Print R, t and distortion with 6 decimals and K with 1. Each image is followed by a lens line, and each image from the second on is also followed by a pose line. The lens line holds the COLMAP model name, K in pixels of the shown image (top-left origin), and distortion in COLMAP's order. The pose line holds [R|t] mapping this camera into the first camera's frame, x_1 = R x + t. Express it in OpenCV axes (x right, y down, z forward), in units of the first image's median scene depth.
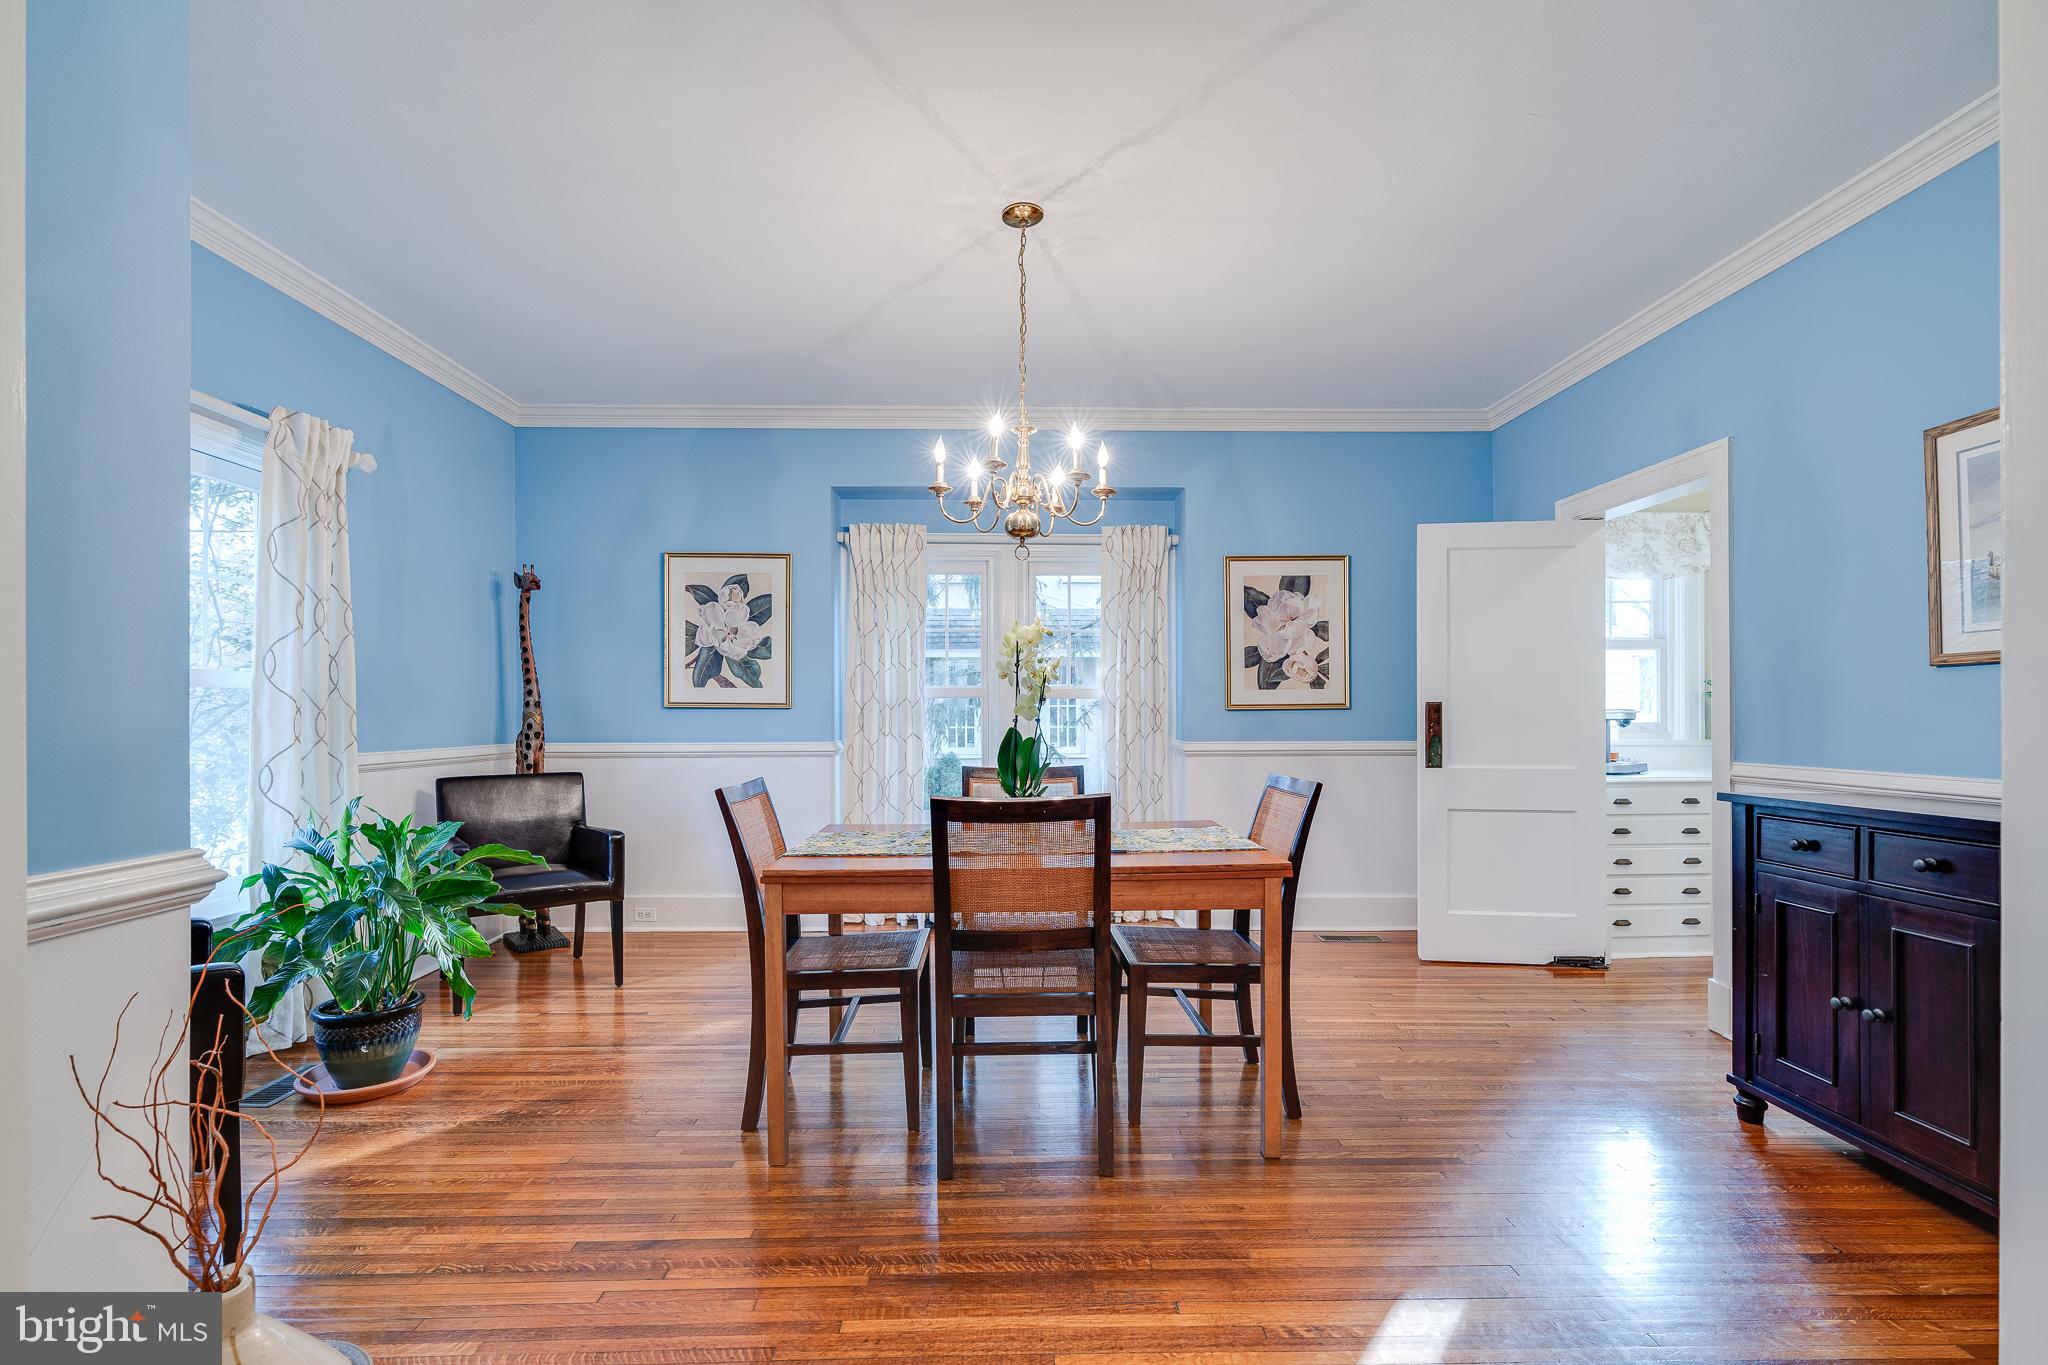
lens RADIAL K [[927.6, 0, 1022.9], [0, 927.6, 709.6], [0, 0, 1]] dist [-0.012677, 0.003725]
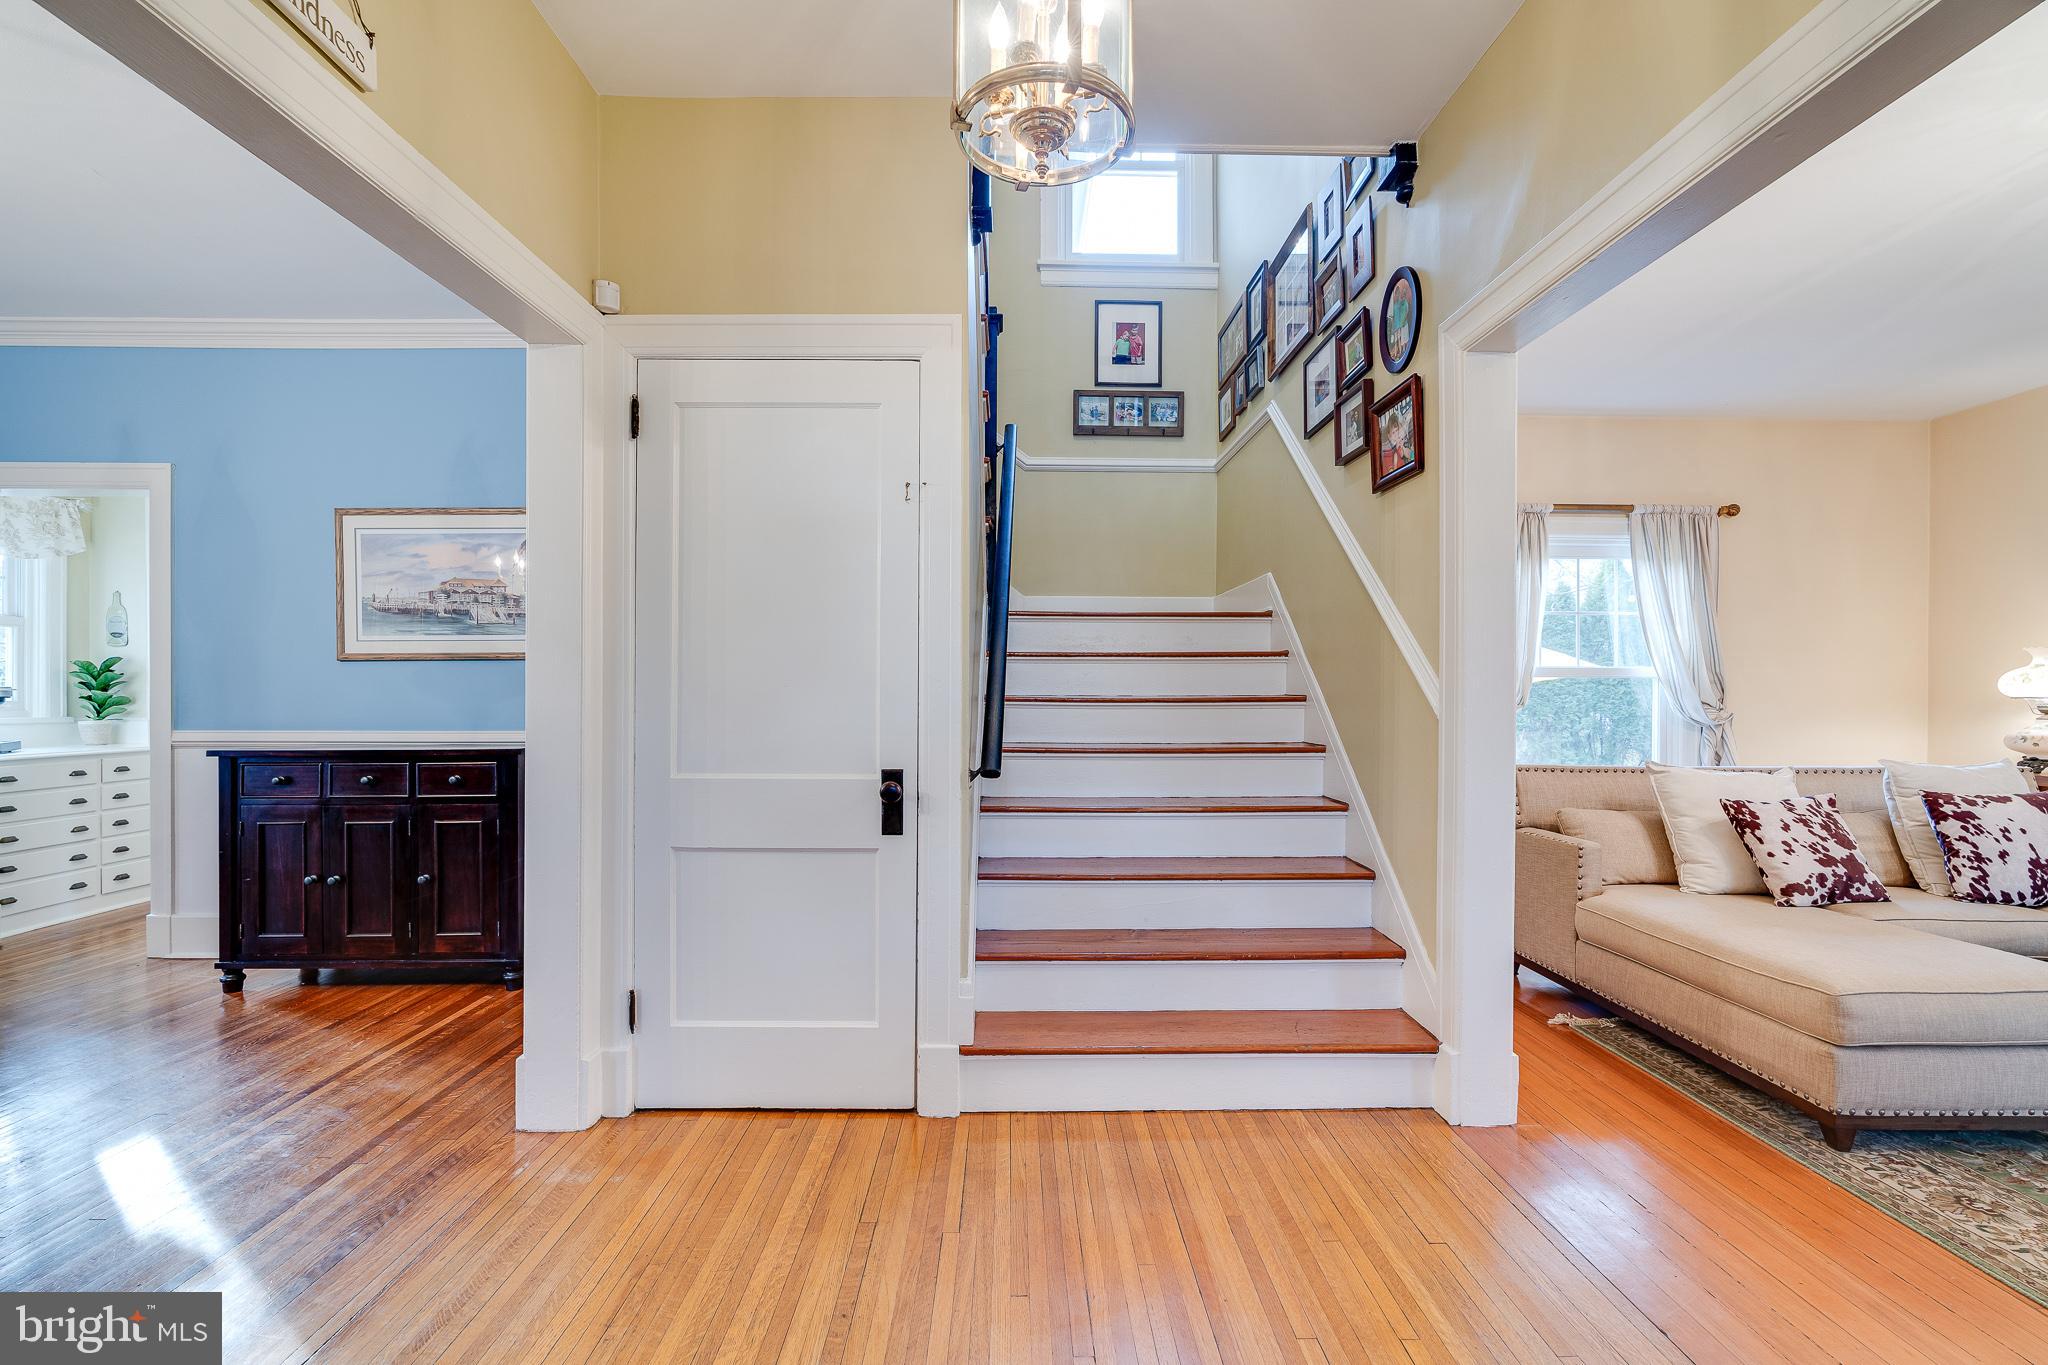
lens RADIAL K [[927.6, 0, 1011.4], [0, 927.6, 697.0], [0, 0, 1]] dist [-0.012677, 0.003725]
pose [[0.009210, 0.000839, 0.999957, -0.338169], [-0.005122, 0.999987, -0.000792, 0.006120], [-0.999944, -0.005114, 0.009214, -0.094050]]
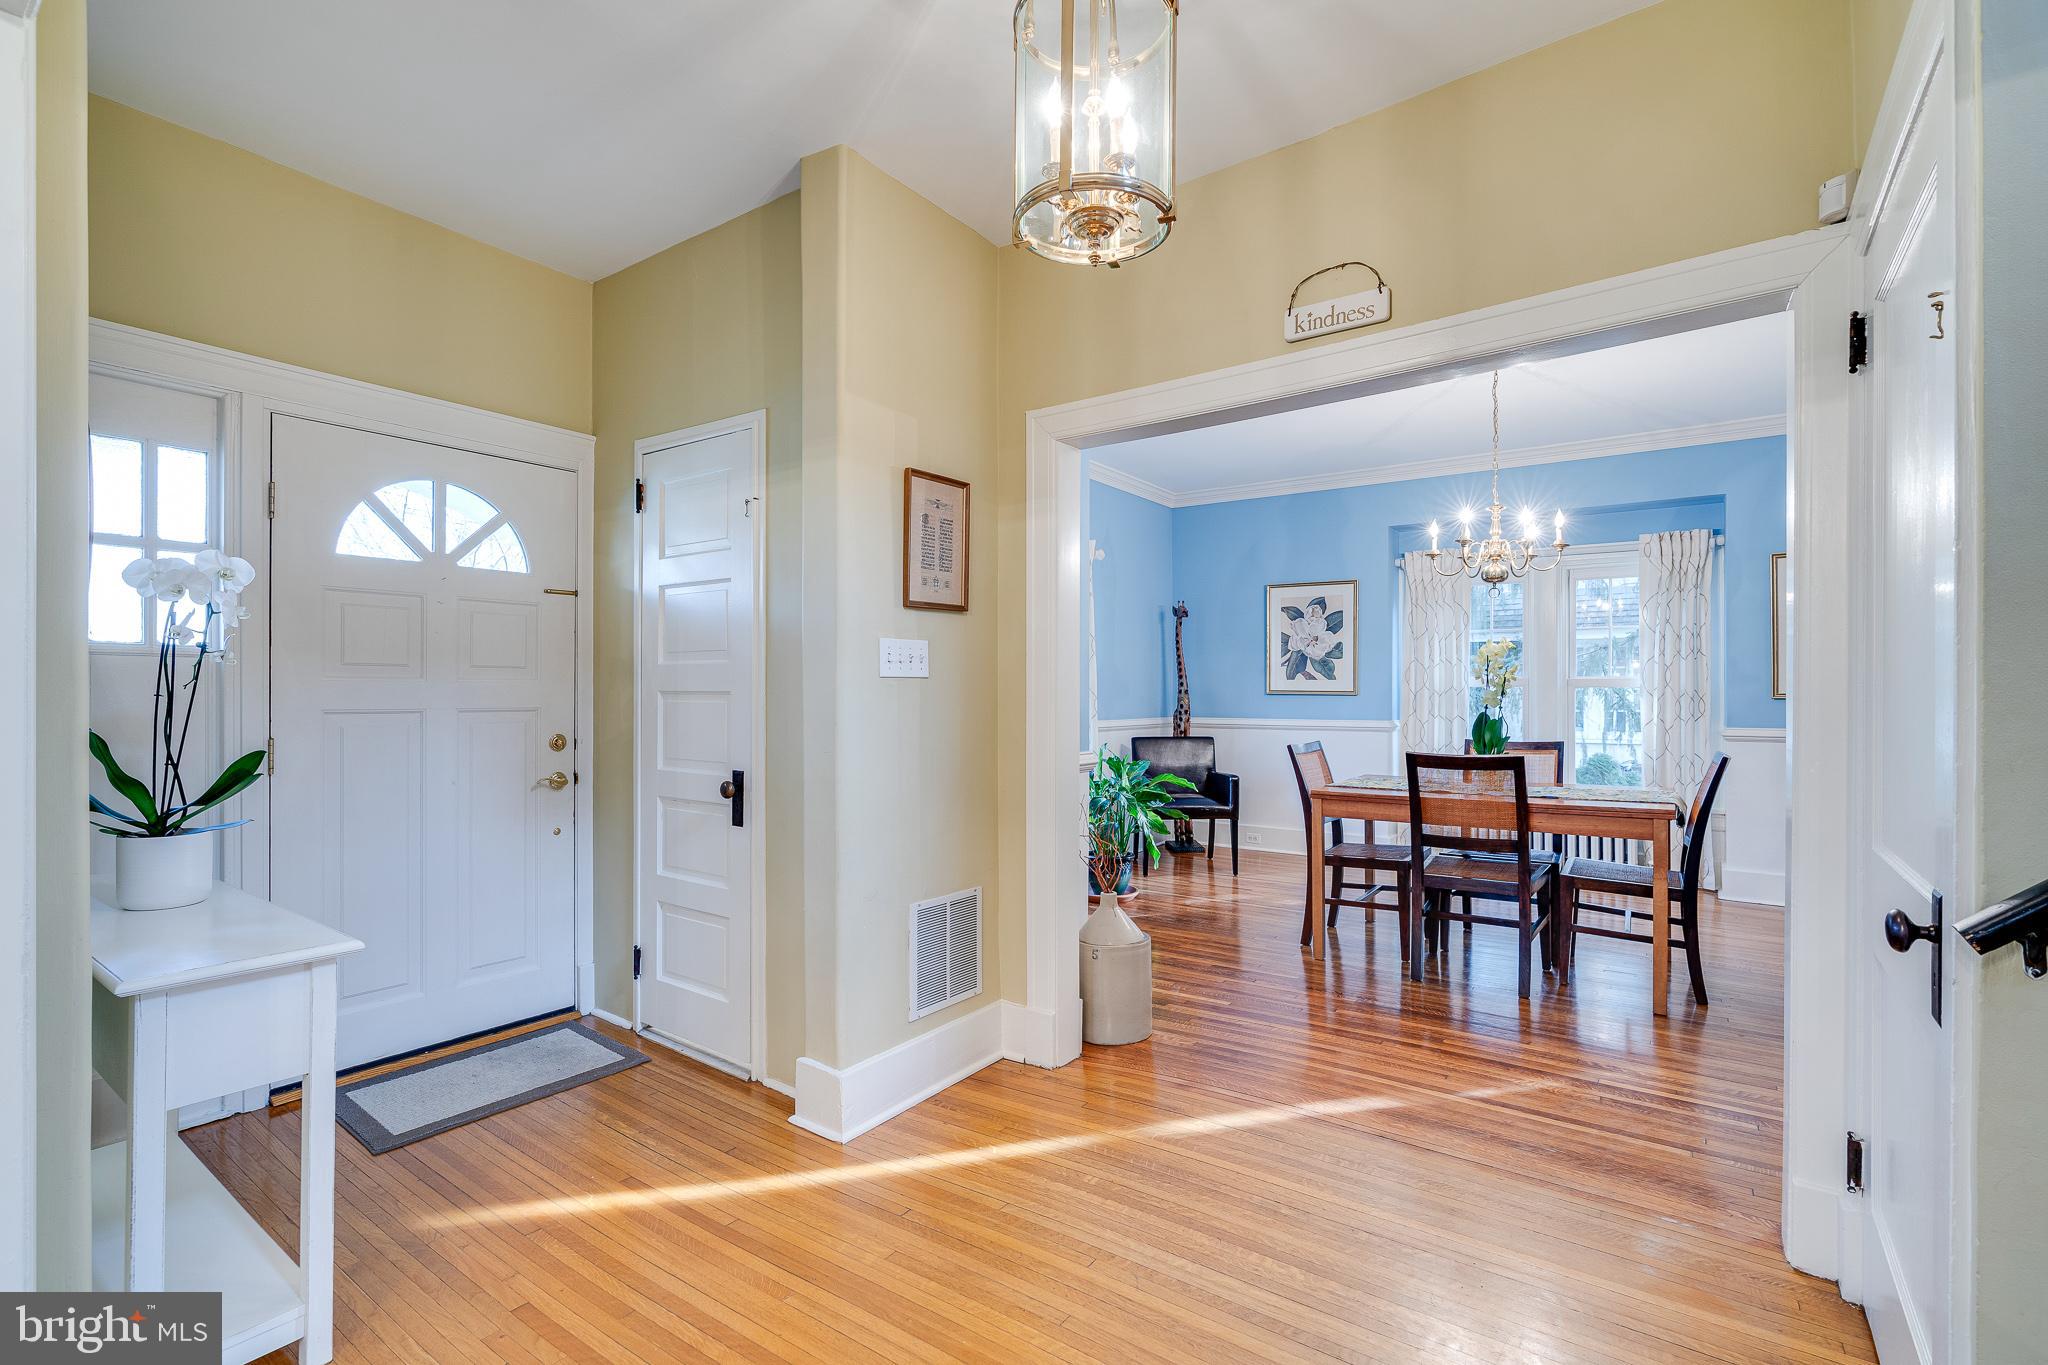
lens RADIAL K [[927.6, 0, 1027.6], [0, 927.6, 697.0], [0, 0, 1]] dist [-0.012677, 0.003725]
pose [[0.804077, 0.006477, -0.594489, 0.186866], [-0.001335, 0.999958, 0.009089, -0.011409], [0.594523, -0.006515, 0.804052, -0.413975]]
